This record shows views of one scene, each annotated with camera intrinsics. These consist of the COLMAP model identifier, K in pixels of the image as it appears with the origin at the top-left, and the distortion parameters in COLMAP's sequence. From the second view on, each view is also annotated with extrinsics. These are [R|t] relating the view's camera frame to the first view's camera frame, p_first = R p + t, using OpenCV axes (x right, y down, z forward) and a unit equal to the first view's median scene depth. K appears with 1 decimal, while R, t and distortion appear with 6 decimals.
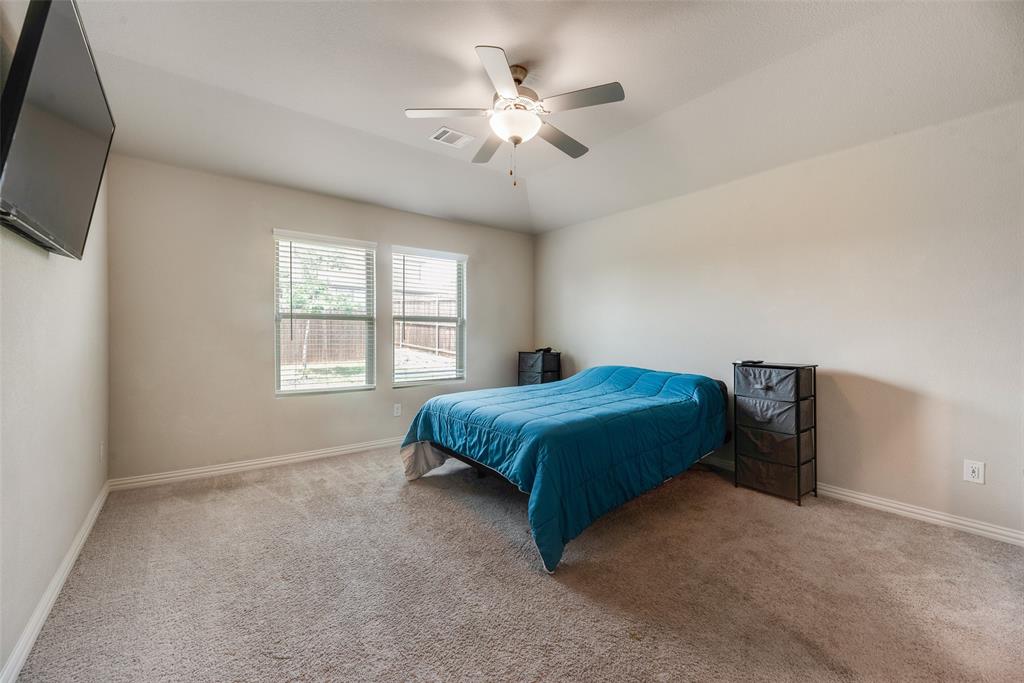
lens RADIAL K [[414.5, 0, 512.8], [0, 414.5, 335.0], [0, 0, 1]] dist [0.000815, 0.000322]
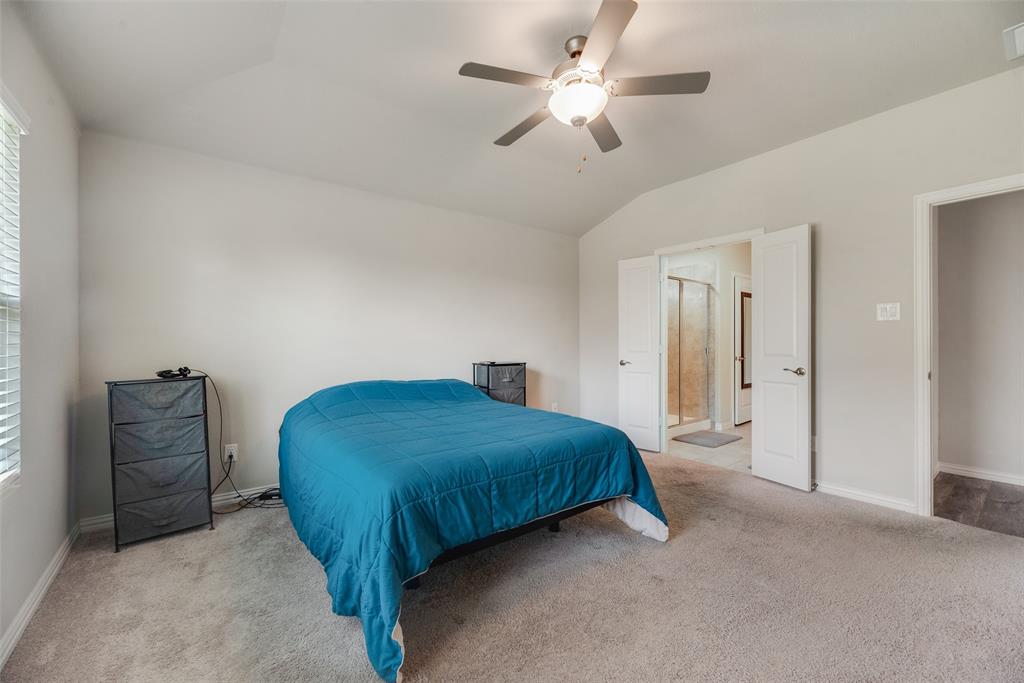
lens RADIAL K [[414.5, 0, 512.8], [0, 414.5, 335.0], [0, 0, 1]] dist [0.000815, 0.000322]
pose [[-0.013270, 0.015662, 0.999789, -0.797569], [0.003271, 0.999873, -0.015620, -0.002536], [-0.999907, 0.003063, -0.013319, 1.038366]]
